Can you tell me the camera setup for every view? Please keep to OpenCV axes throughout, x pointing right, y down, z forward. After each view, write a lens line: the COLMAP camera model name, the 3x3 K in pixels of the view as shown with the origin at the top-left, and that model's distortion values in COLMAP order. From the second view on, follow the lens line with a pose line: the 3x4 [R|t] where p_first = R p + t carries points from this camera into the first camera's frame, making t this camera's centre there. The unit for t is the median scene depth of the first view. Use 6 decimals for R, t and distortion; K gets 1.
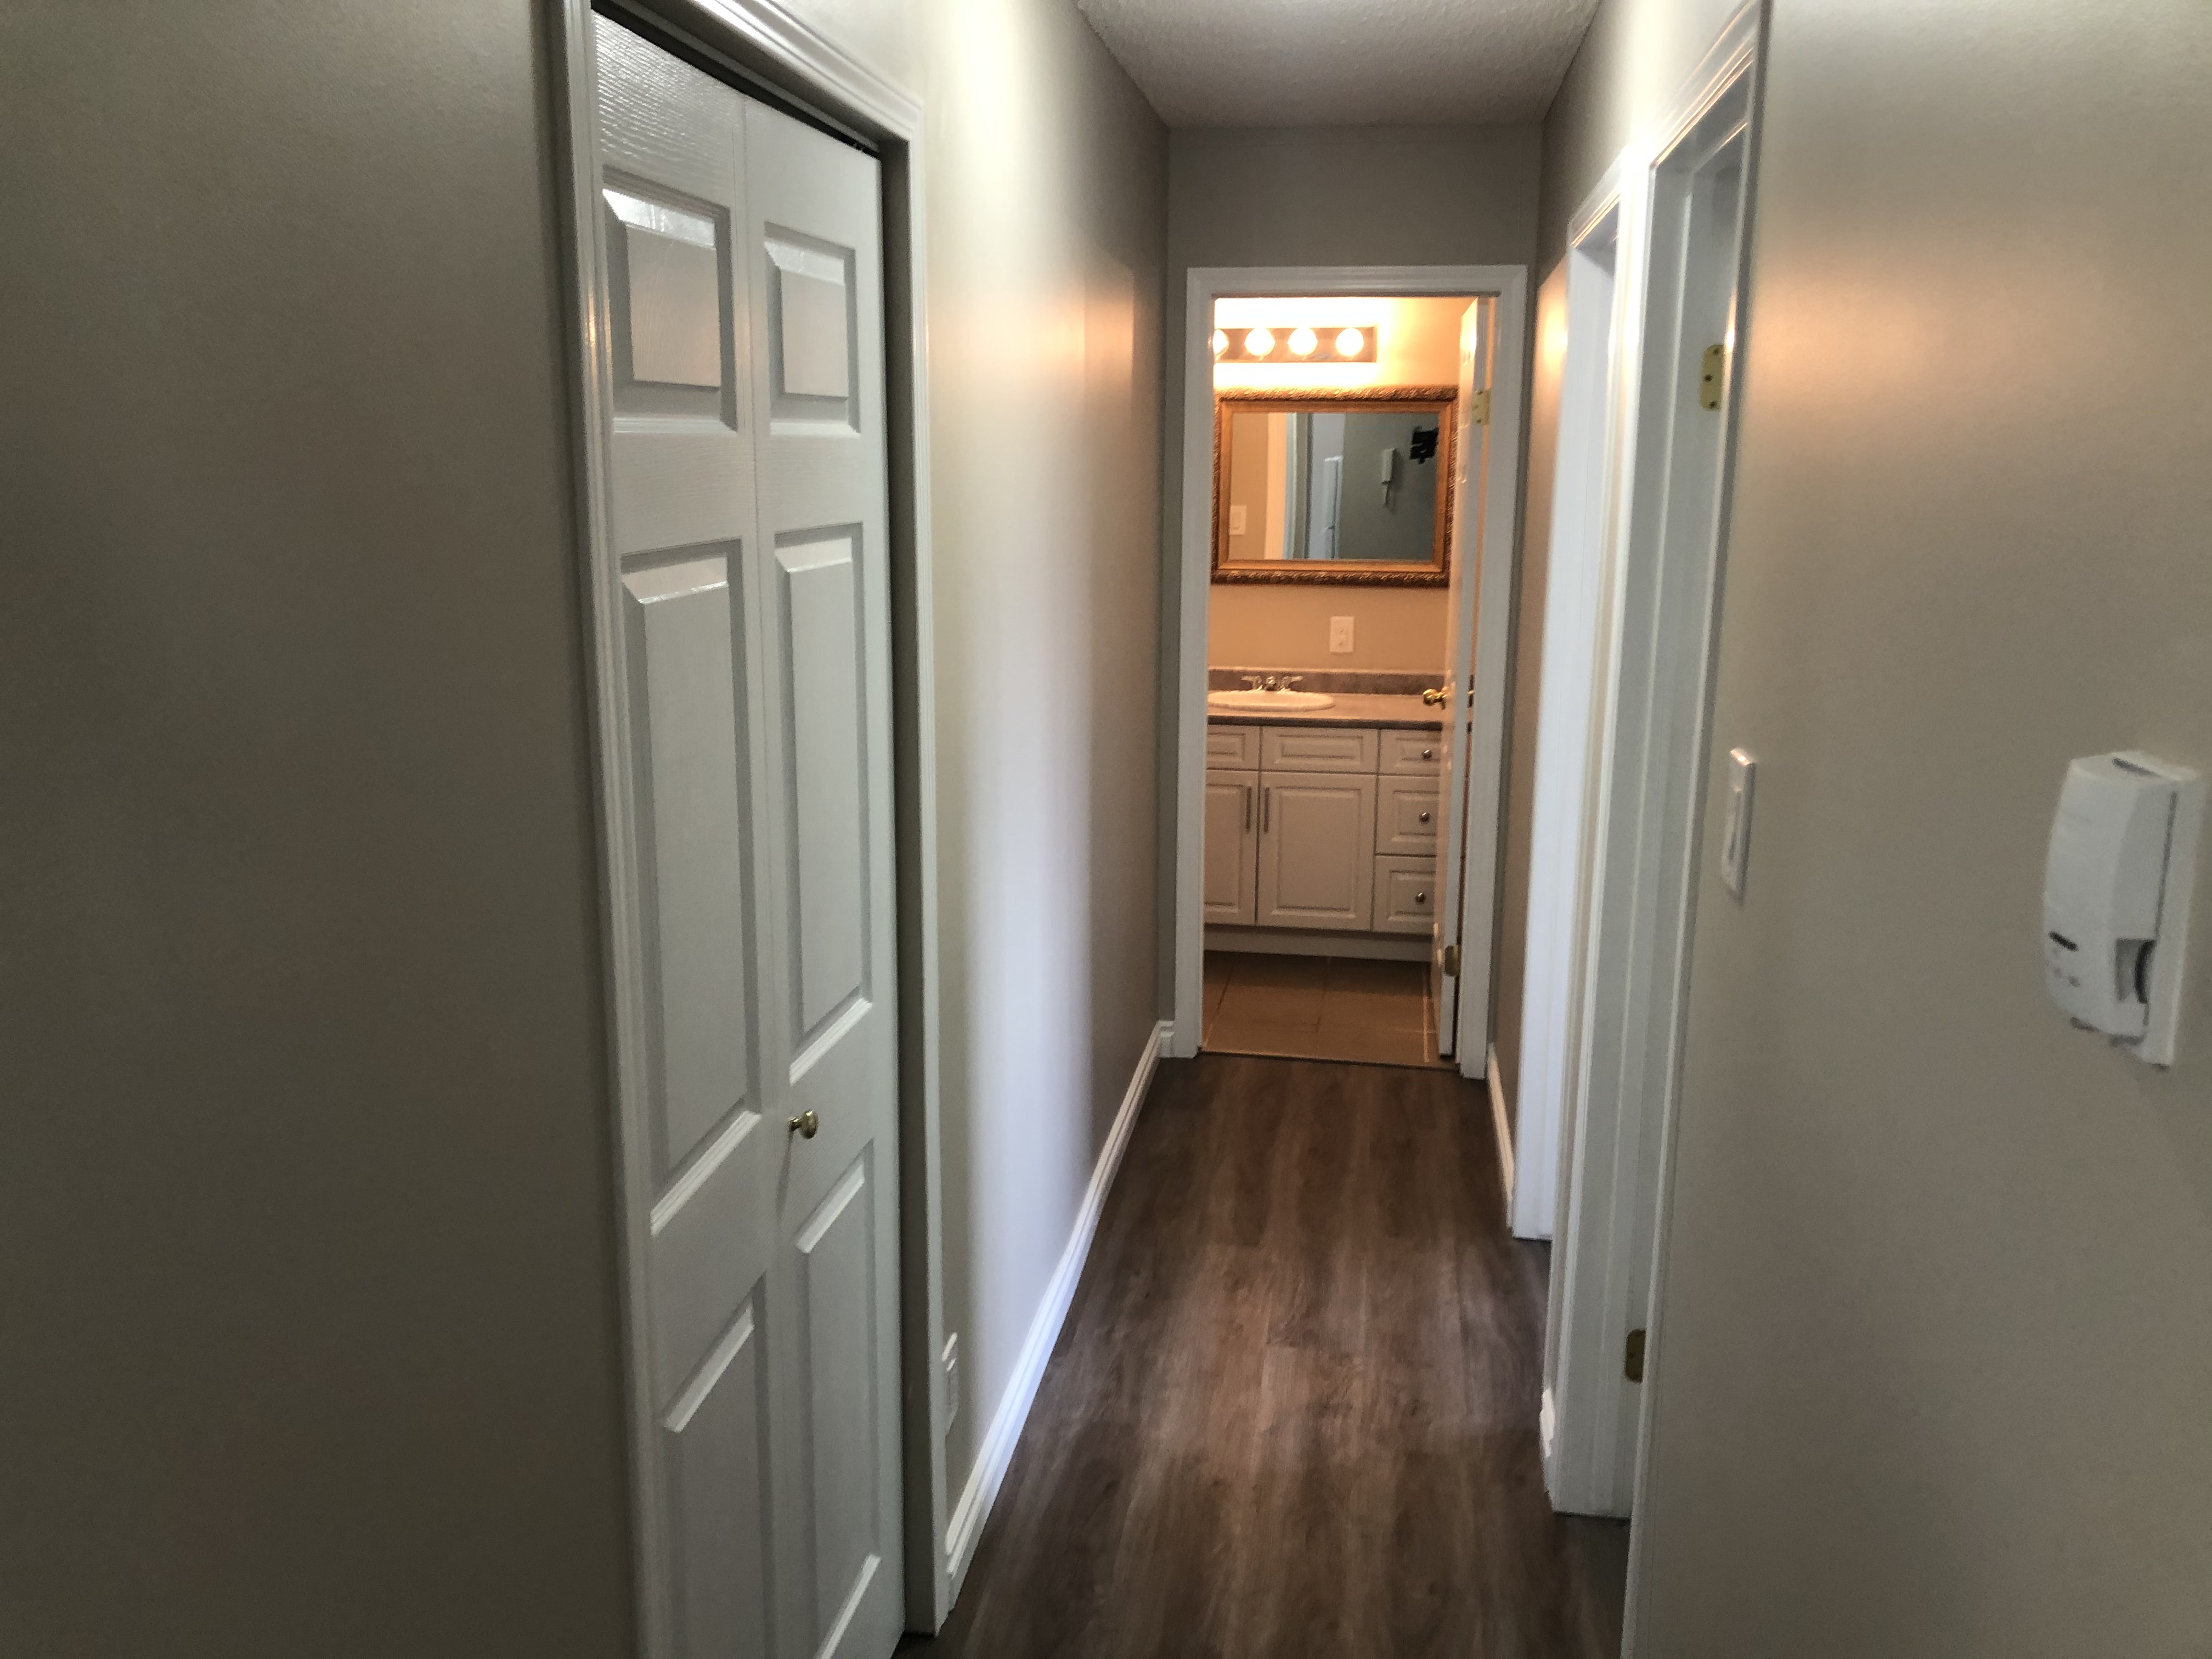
lens RADIAL K [[1805.5, 0, 1104.0], [0, 1805.5, 797.1], [0, 0, 1]] dist [0.095132, -0.233089]
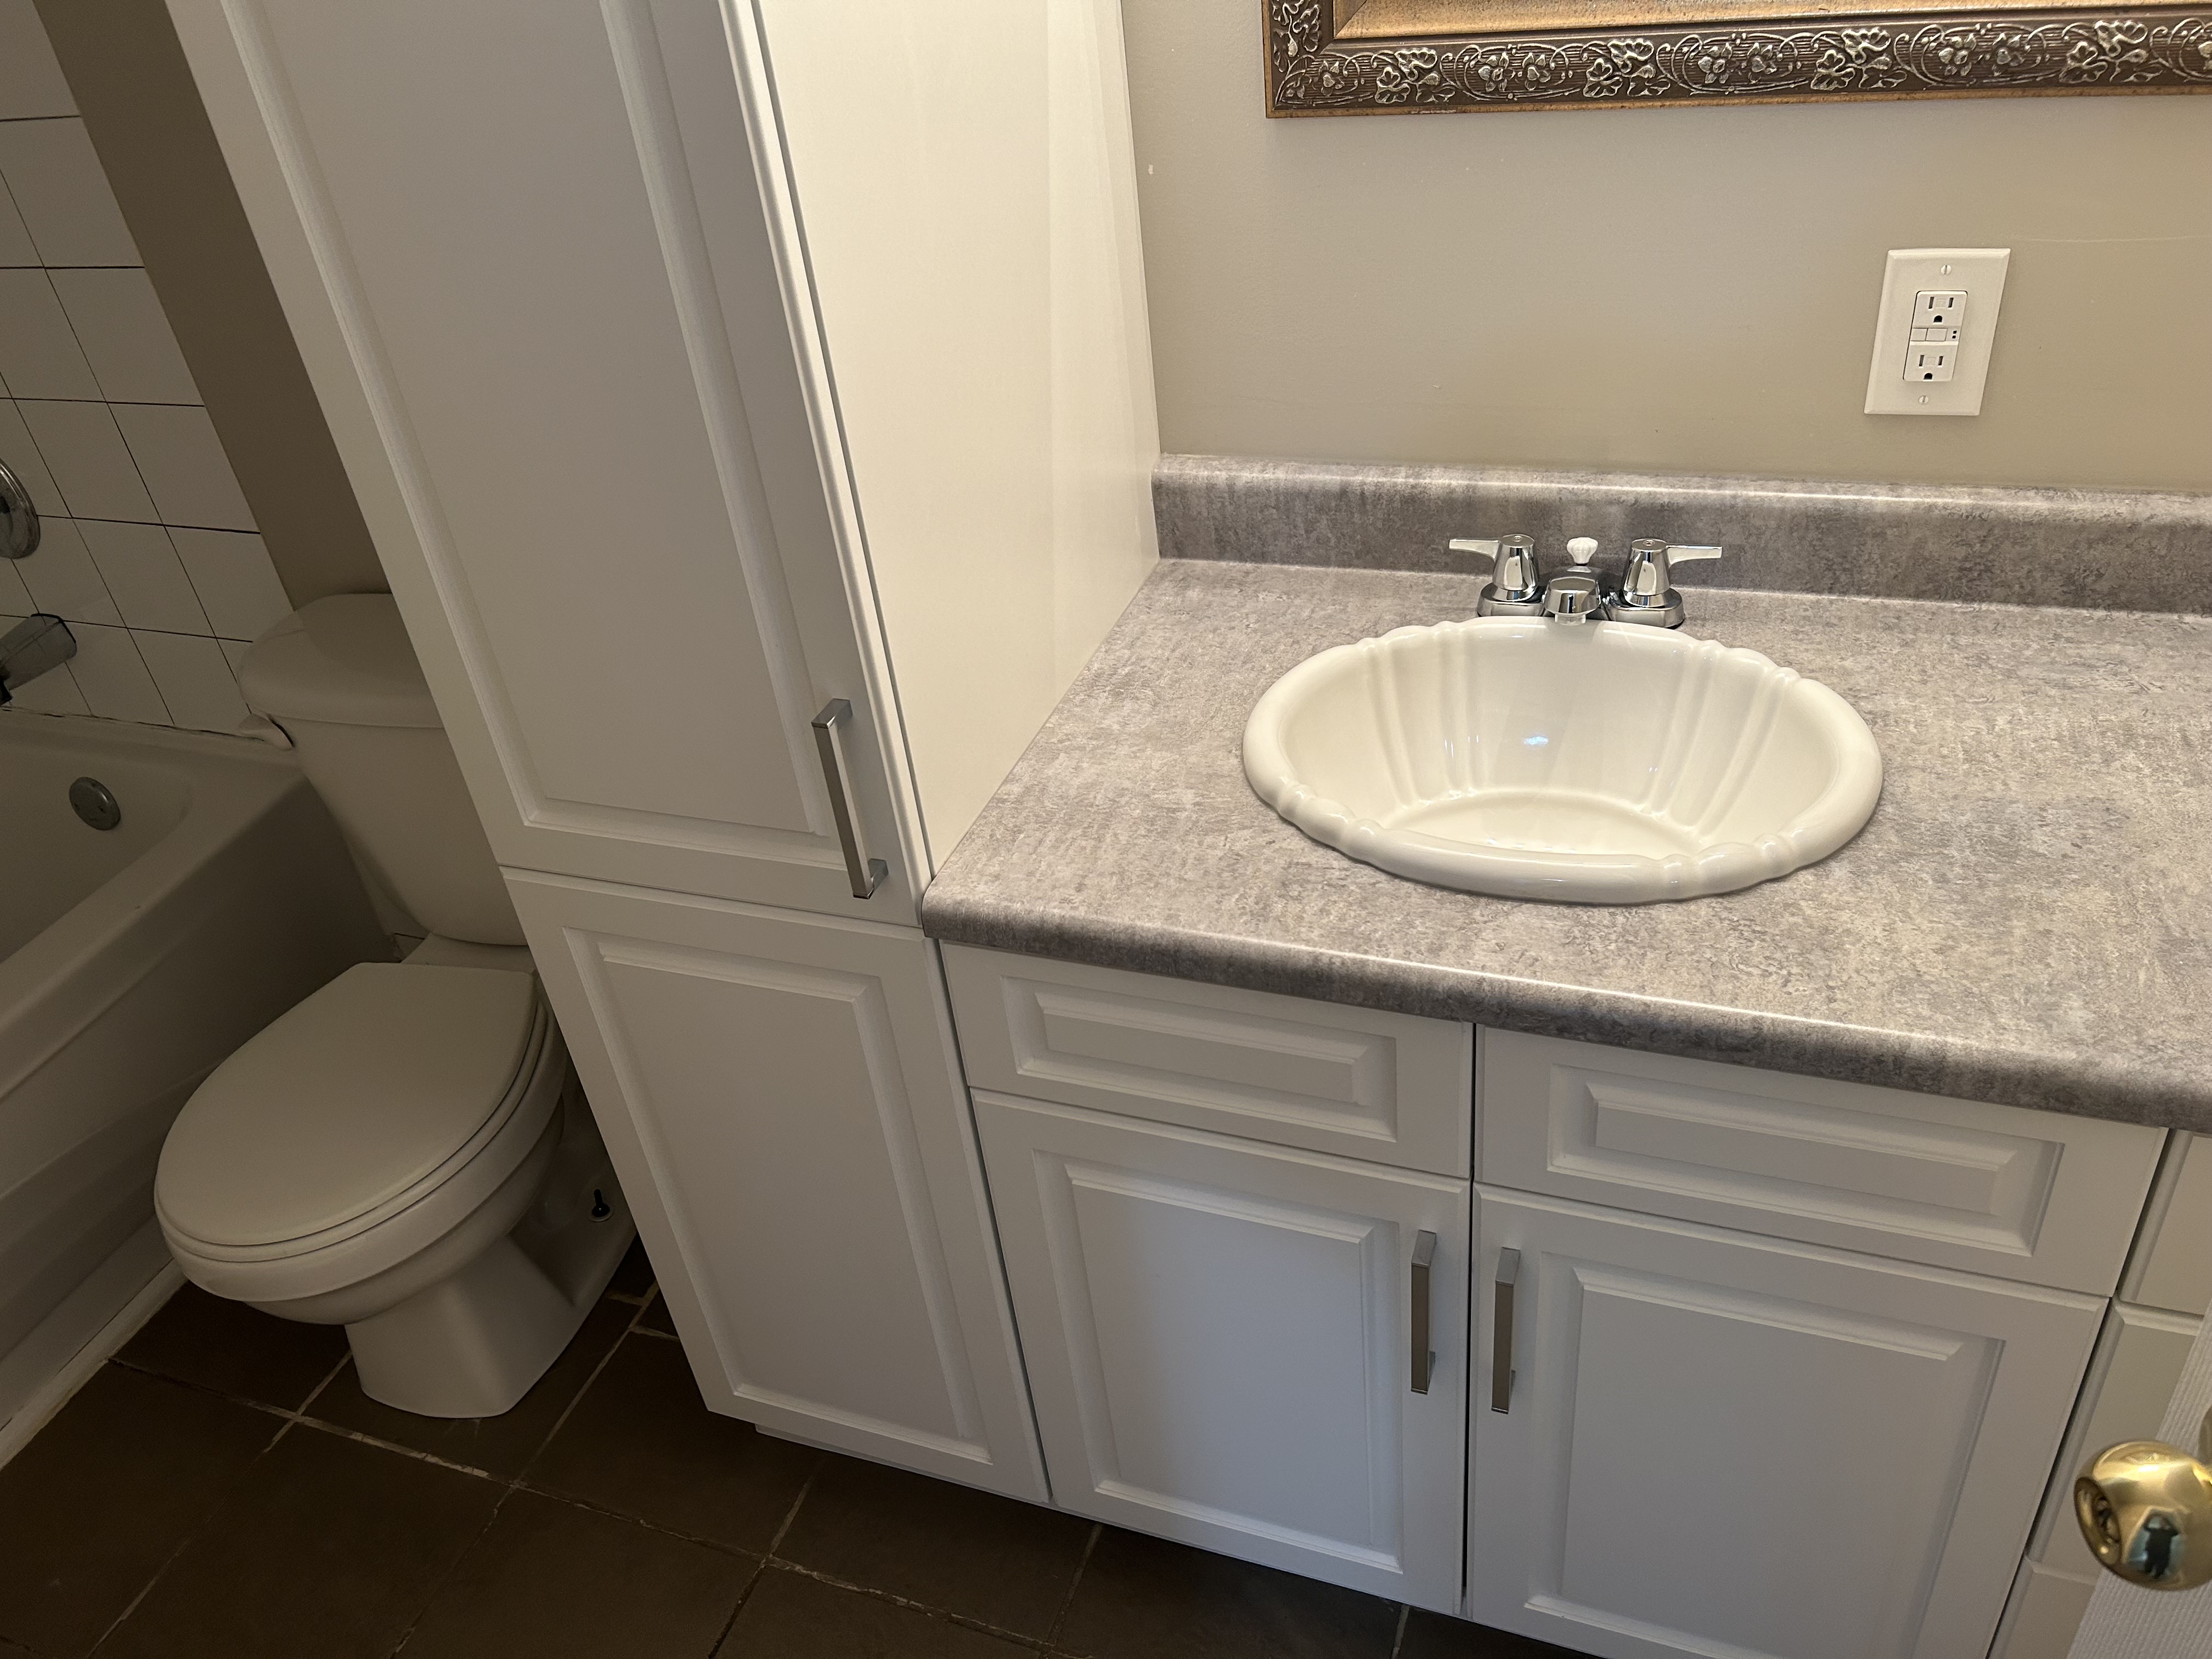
lens RADIAL K [[1684.7, 0, 1144.3], [0, 1684.7, 834.8], [0, 0, 1]] dist [0.051459, -0.055469]
pose [[0.979531, 0.012198, -0.200925, 0.082151], [0.074396, 0.905551, 0.417663, -0.126329], [0.187043, -0.424062, 0.886107, 0.785400]]
